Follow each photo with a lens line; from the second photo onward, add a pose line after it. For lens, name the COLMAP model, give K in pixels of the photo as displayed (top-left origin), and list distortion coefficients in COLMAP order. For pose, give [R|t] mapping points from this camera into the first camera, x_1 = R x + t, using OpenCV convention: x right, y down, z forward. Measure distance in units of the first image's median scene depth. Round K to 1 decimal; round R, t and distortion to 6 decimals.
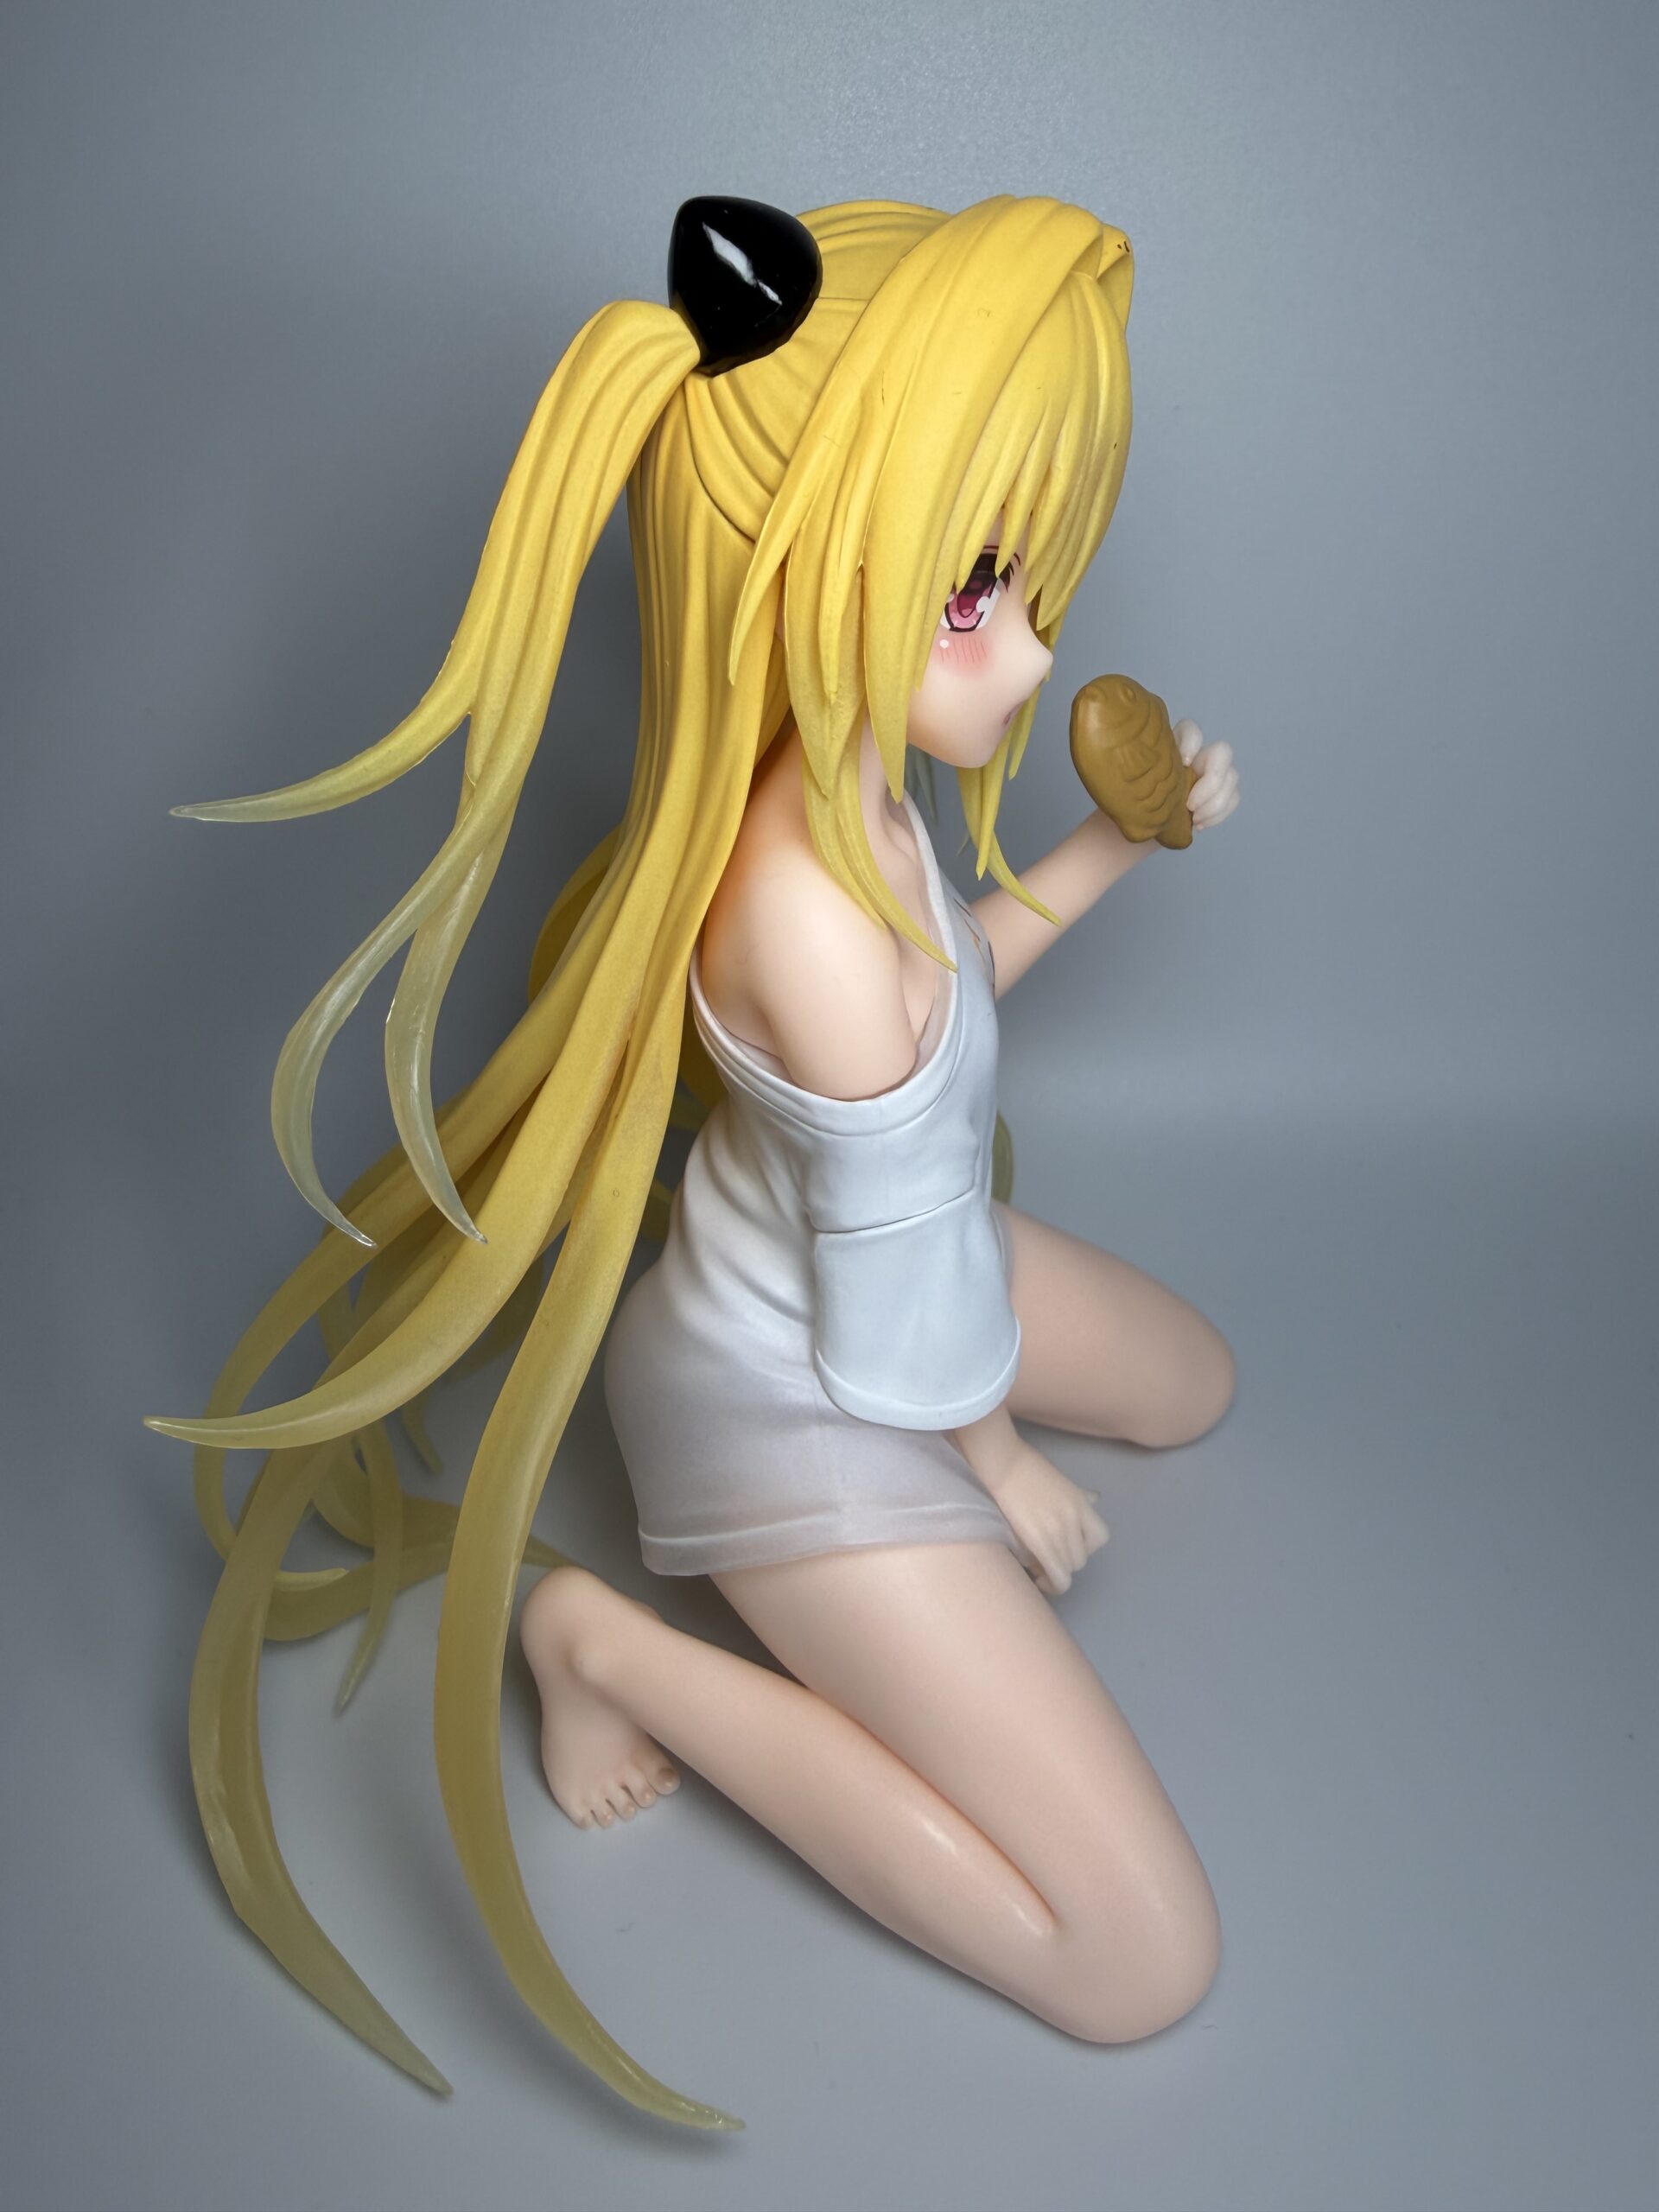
lens RADIAL K [[1686.5, 0, 819.8], [0, 1686.5, 1044.8], [0, 0, 1]] dist [-0.011754, -0.002935]
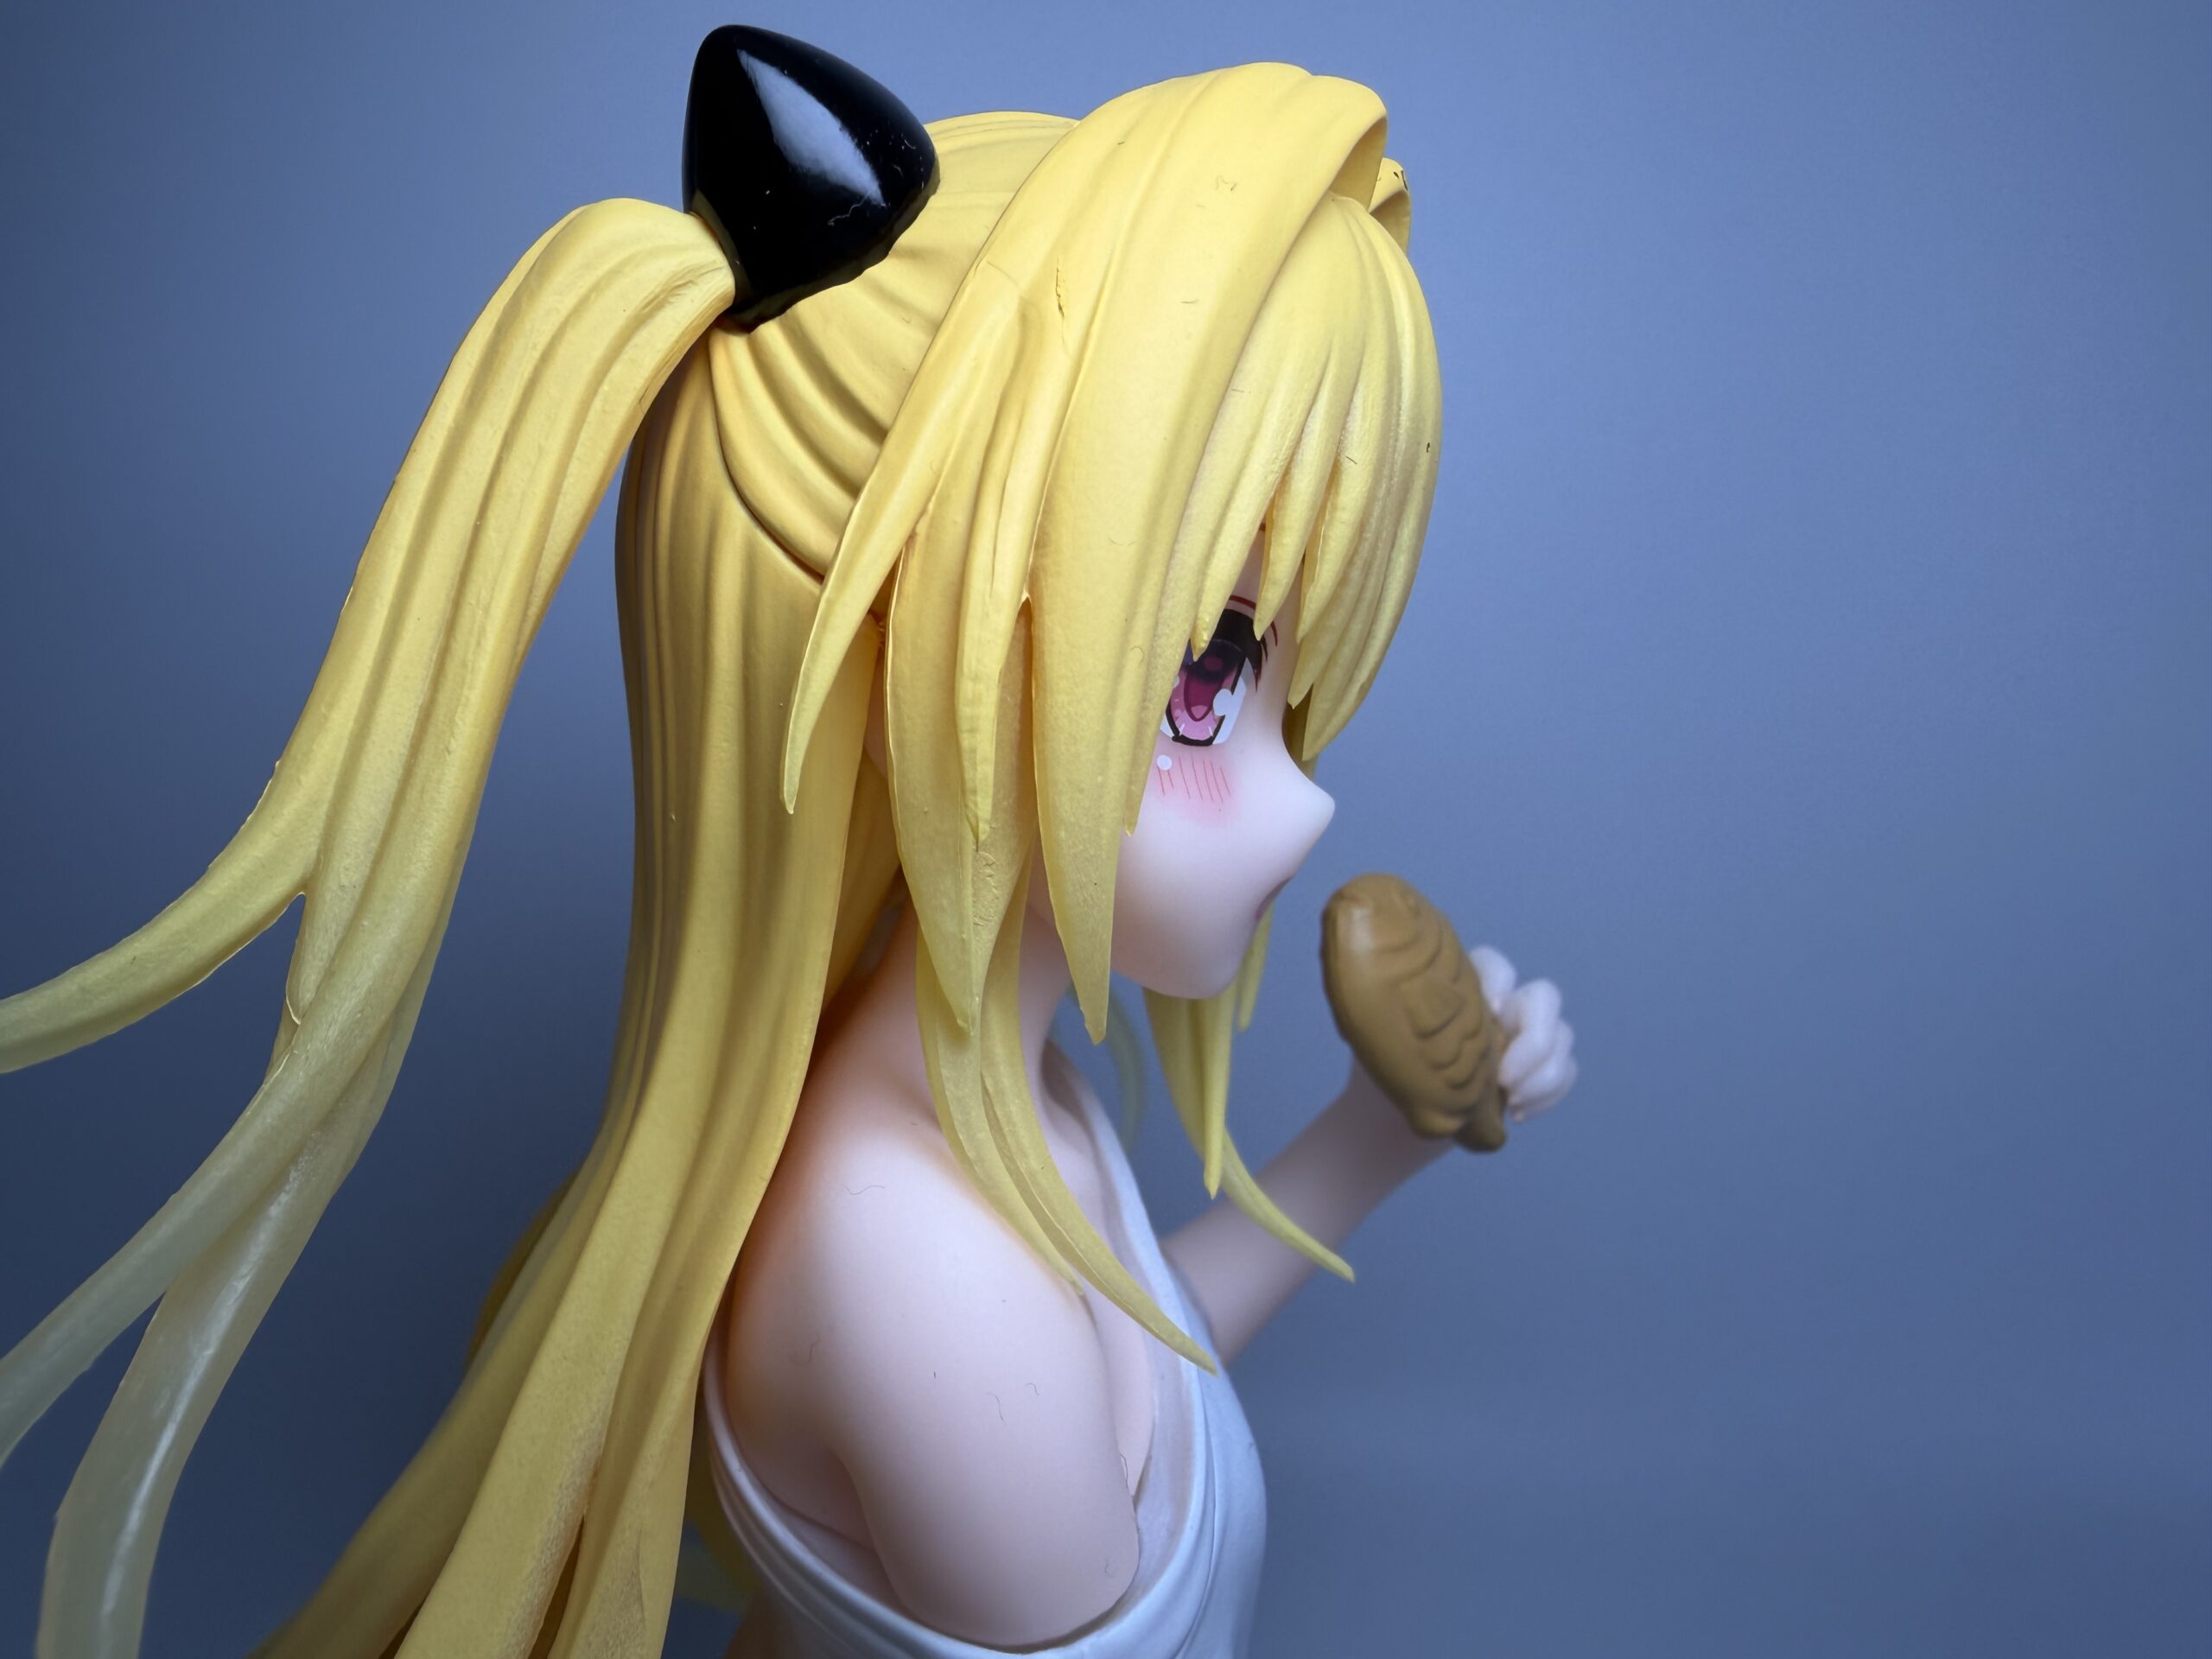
lens RADIAL K [[1686.5, 0, 902.3], [0, 1686.5, 829.4], [0, 0, 1]] dist [-0.011754, -0.002935]
pose [[0.999510, -0.012213, 0.028806, -0.031266], [0.021122, 0.942601, -0.333253, -0.032212], [-0.023083, 0.333699, 0.942397, 0.494775]]
